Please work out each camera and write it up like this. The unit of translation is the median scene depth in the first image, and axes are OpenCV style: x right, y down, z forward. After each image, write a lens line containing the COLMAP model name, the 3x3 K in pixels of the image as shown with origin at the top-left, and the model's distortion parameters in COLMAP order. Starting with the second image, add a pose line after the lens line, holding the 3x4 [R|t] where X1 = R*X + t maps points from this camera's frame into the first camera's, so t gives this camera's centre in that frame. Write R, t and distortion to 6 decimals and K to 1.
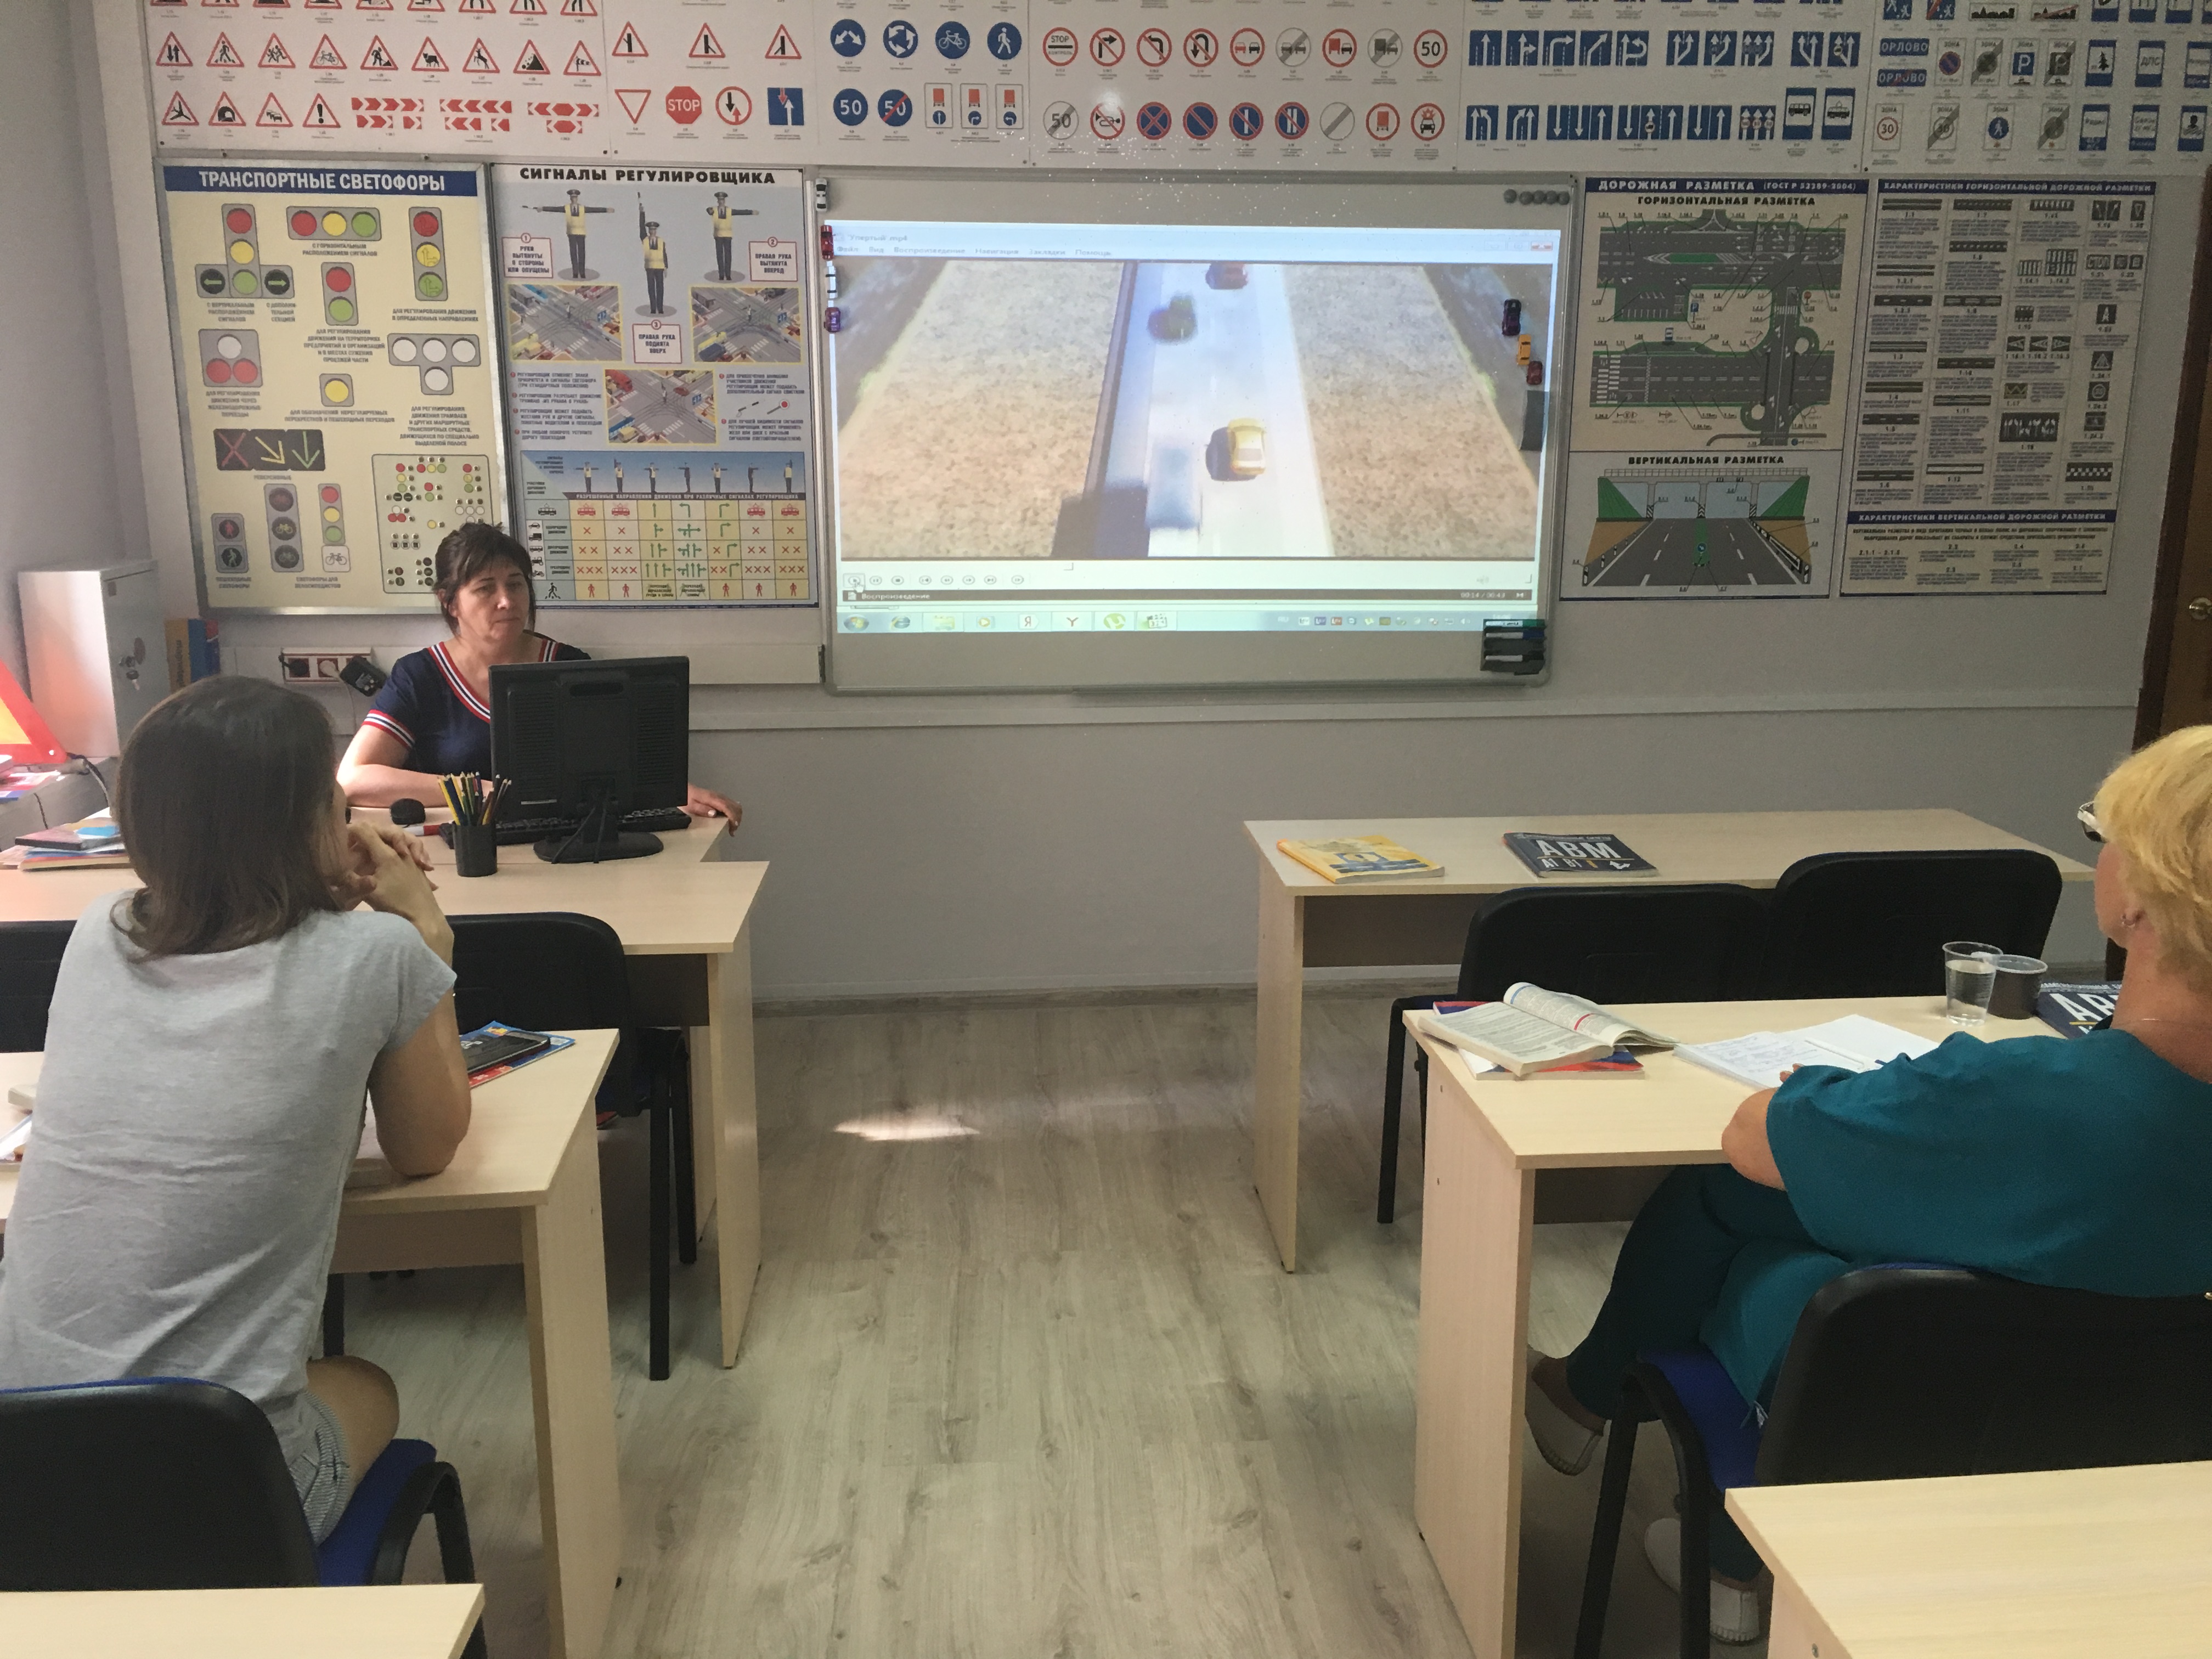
lens RADIAL K [[1941.4, 0, 1116.2], [0, 1941.4, 862.3], [0, 0, 1]] dist [0.094584, -0.131201]
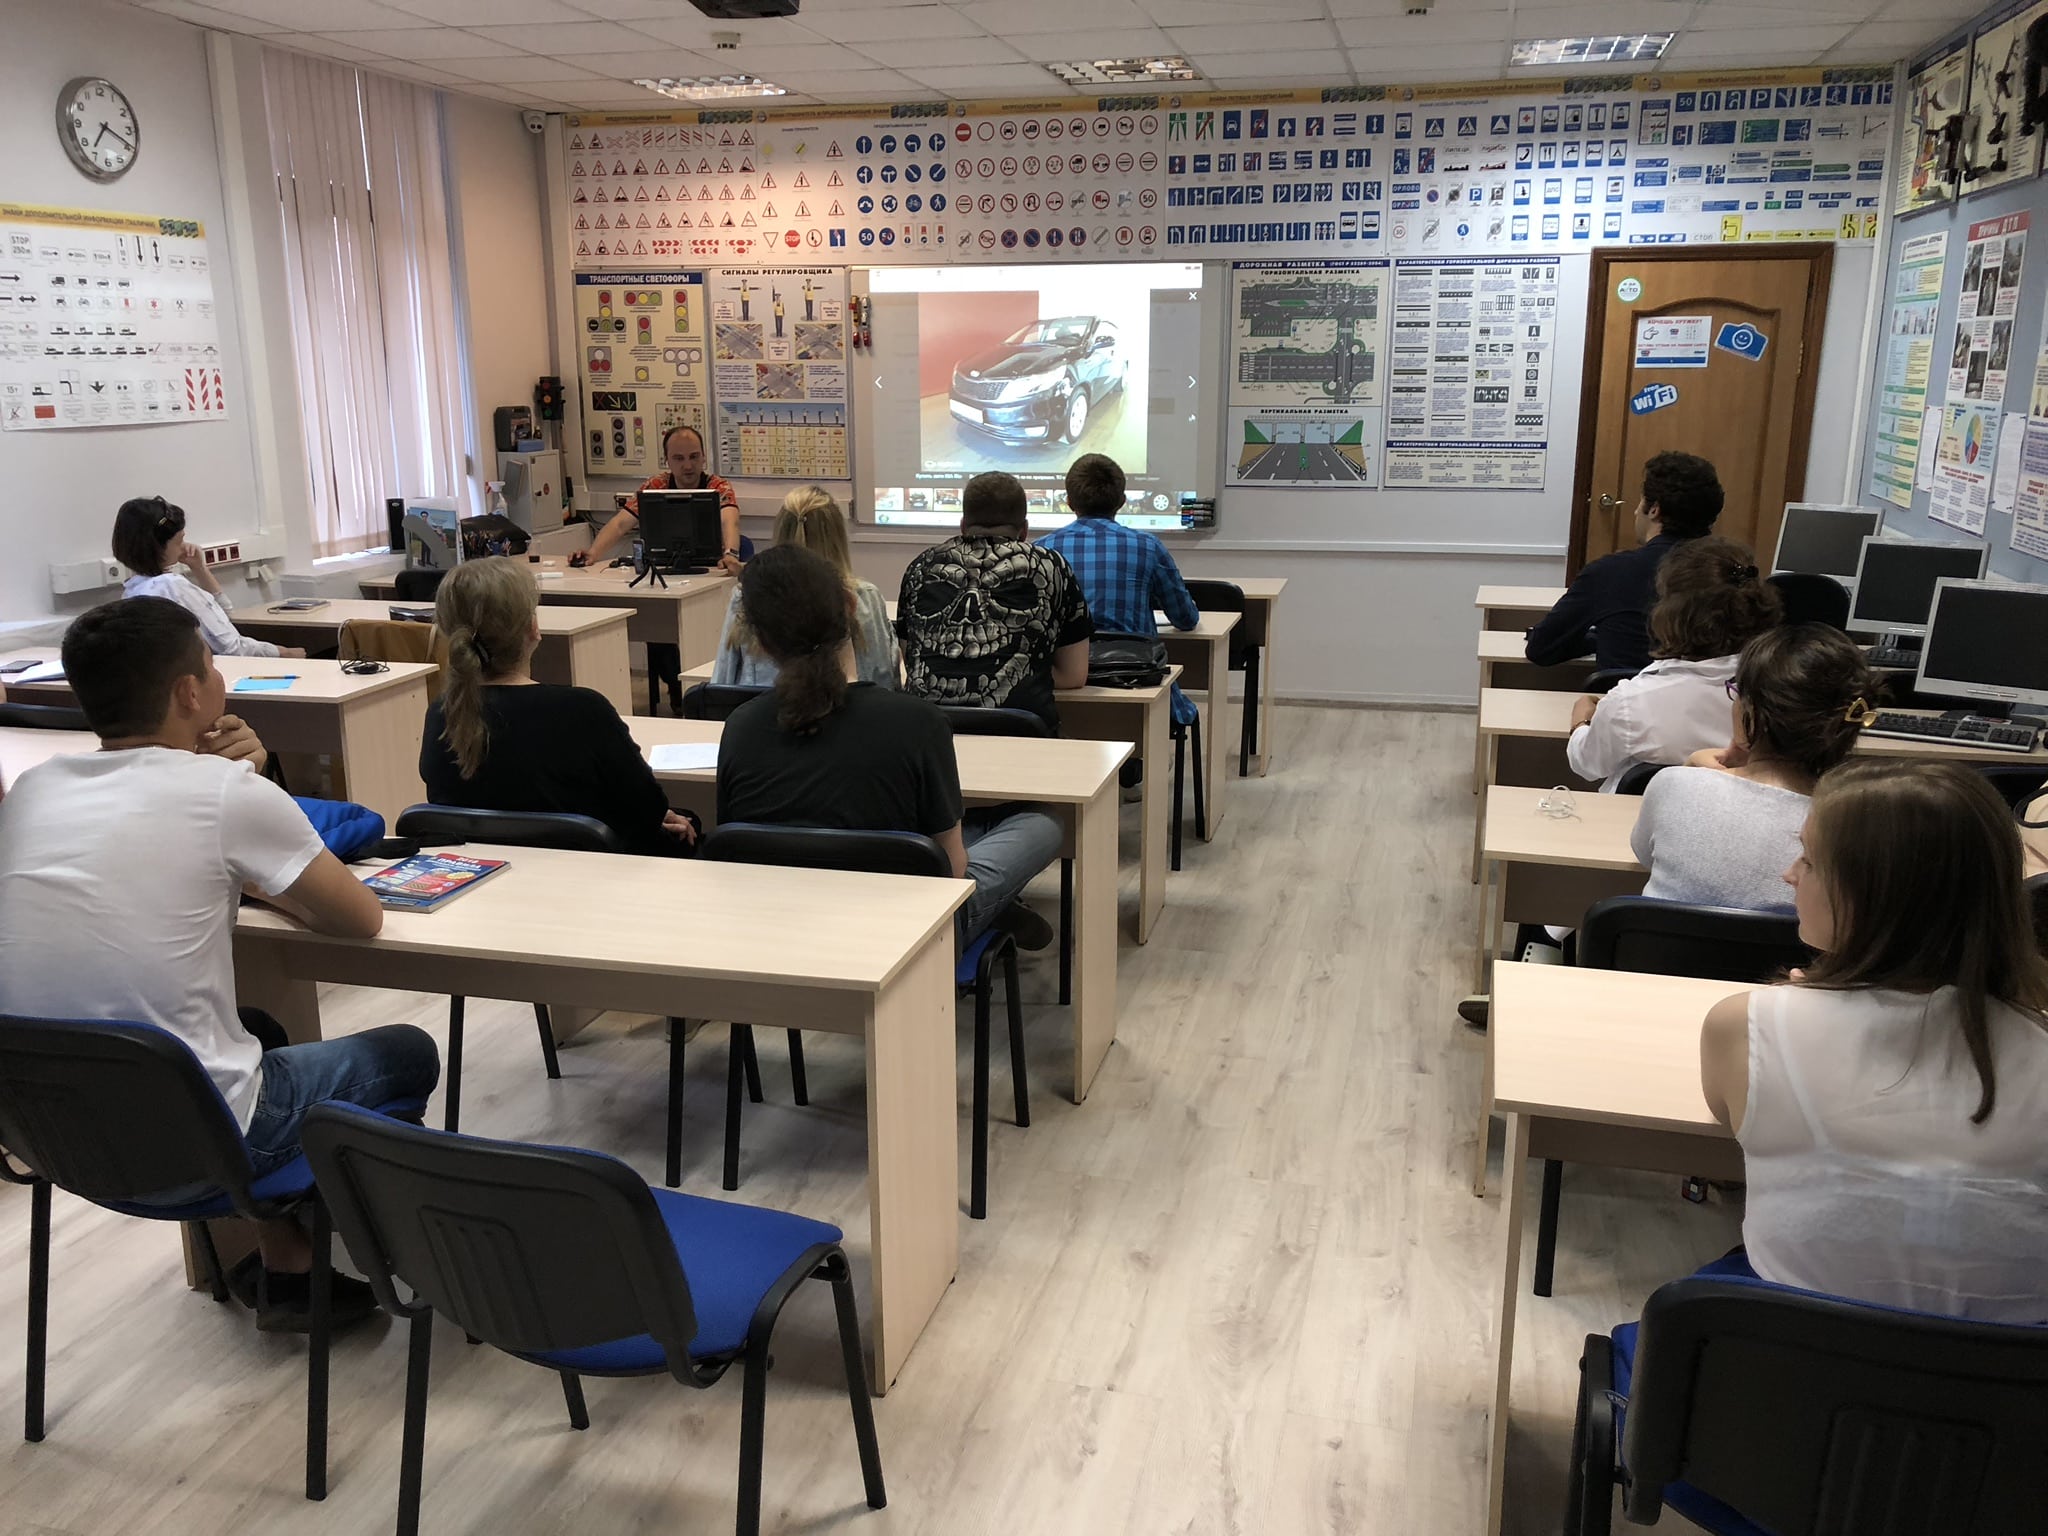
lens RADIAL K [[1680.3, 0, 1016.0], [0, 1680.3, 771.4], [0, 0, 1]] dist [0.019951, -0.001101]
pose [[0.945817, 0.075368, -0.315831, 0.592870], [-0.072510, 0.997151, 0.020809, 0.124250], [0.316500, 0.003220, 0.948587, -0.608562]]
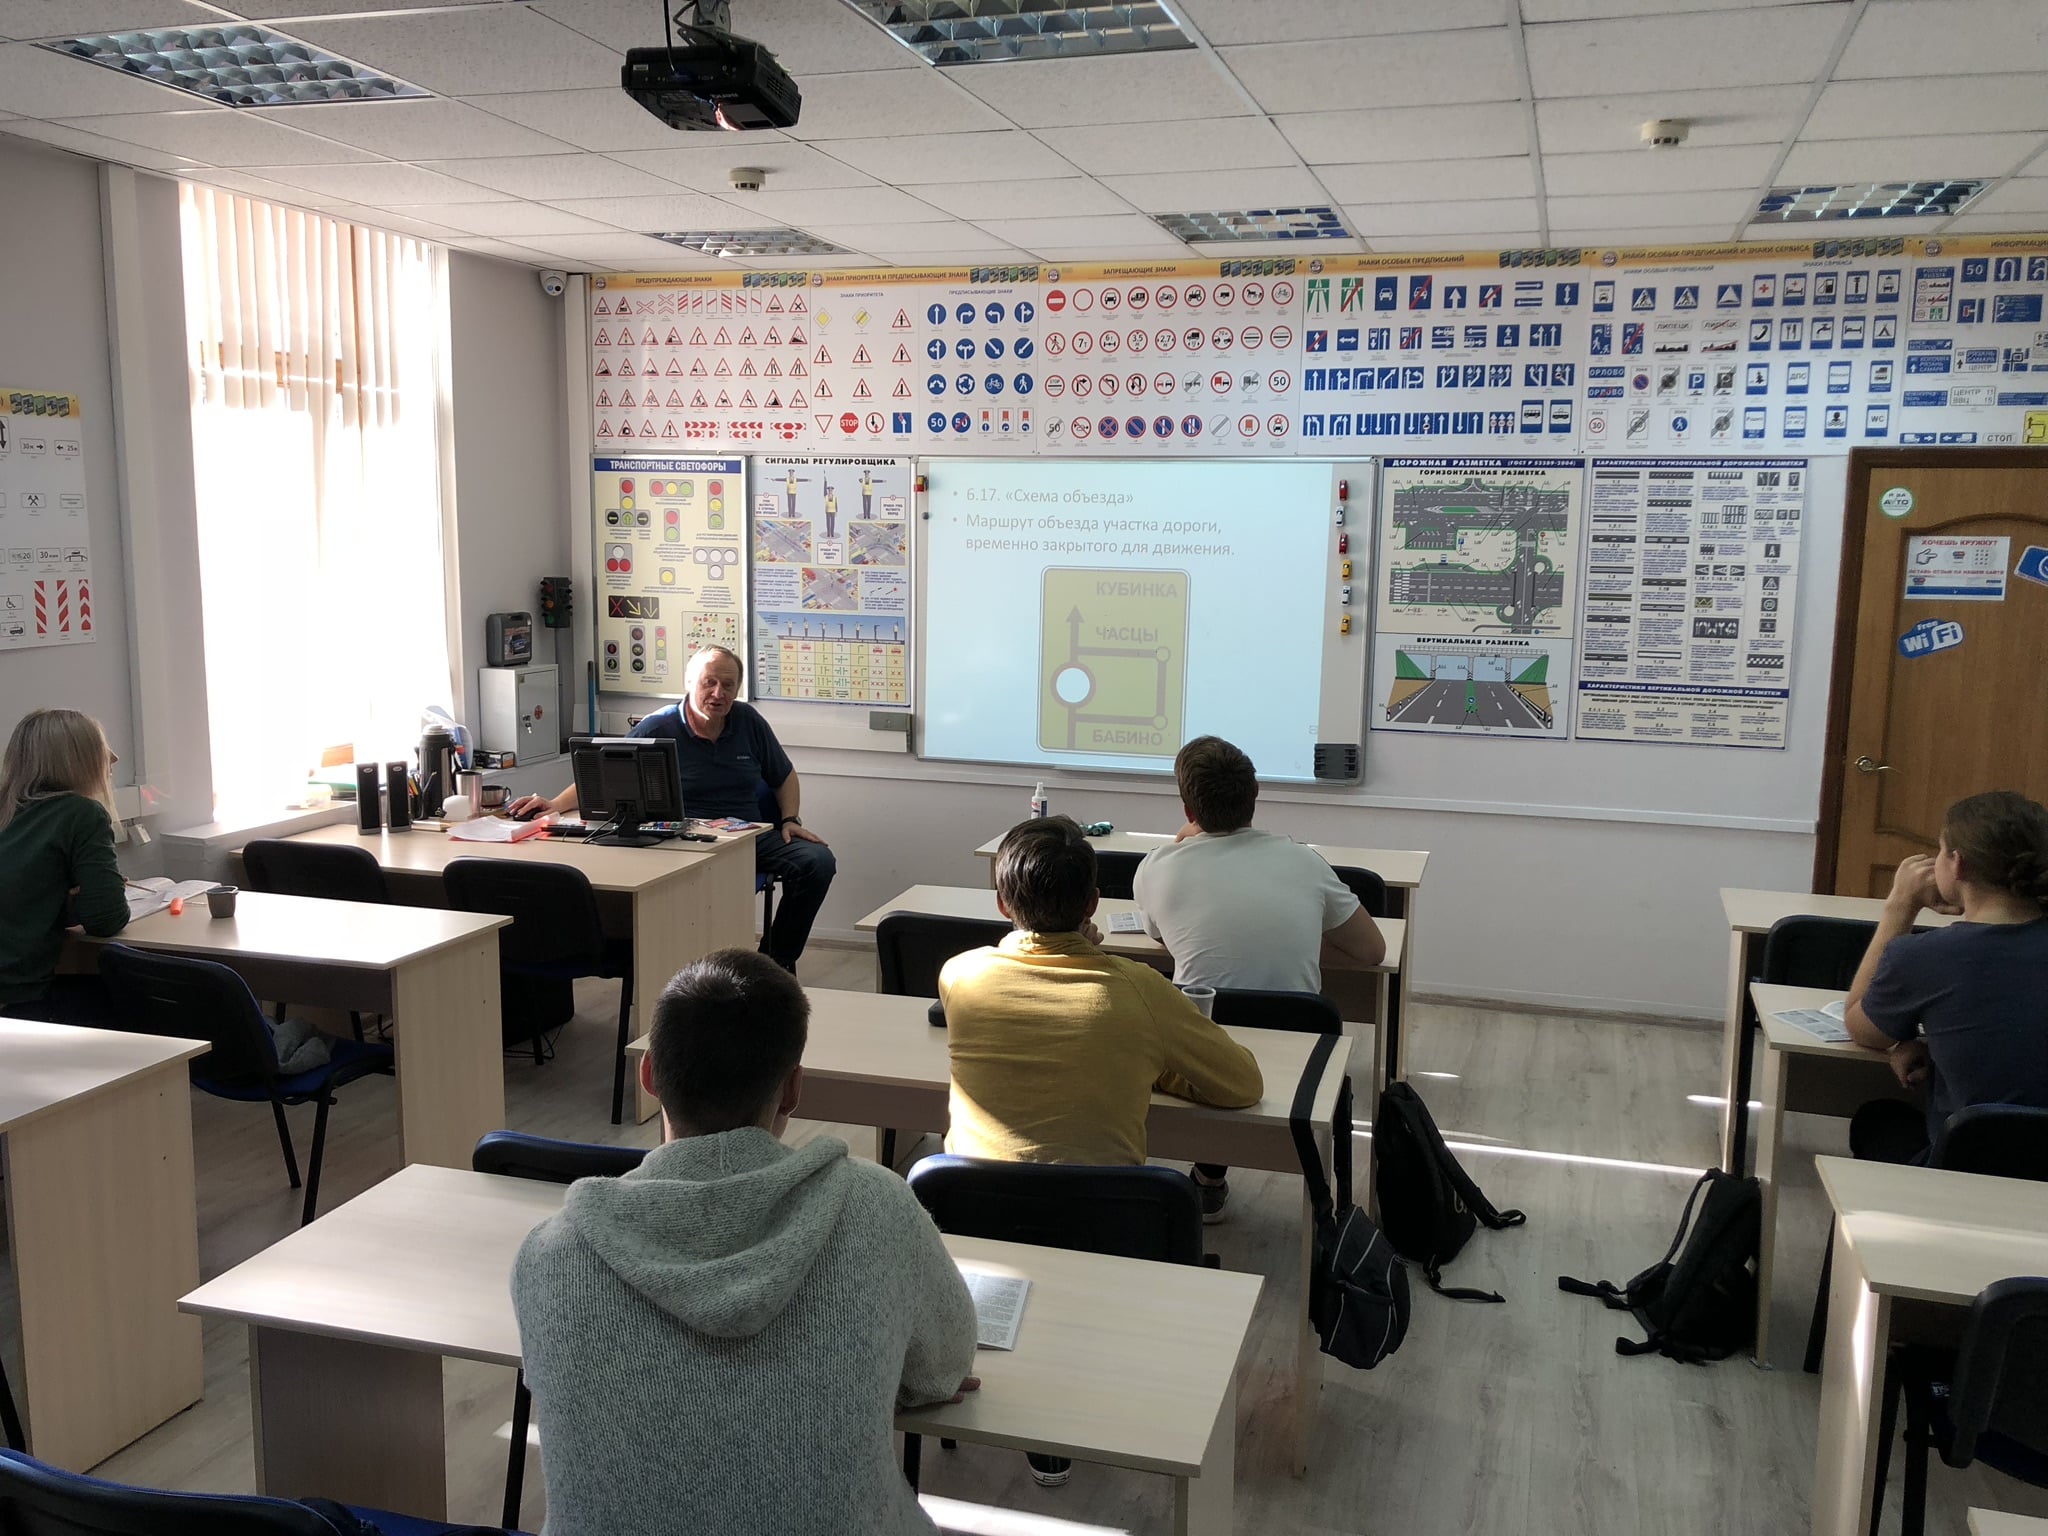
lens RADIAL K [[1680.3, 0, 1039.4], [0, 1680.3, 768.2], [0, 0, 1]] dist [0.019951, -0.001101]
pose [[0.927795, 0.066265, -0.367159, 0.487733], [-0.099305, 0.992462, -0.071820, 0.012686], [0.359633, 0.103095, 0.927381, -0.288435]]
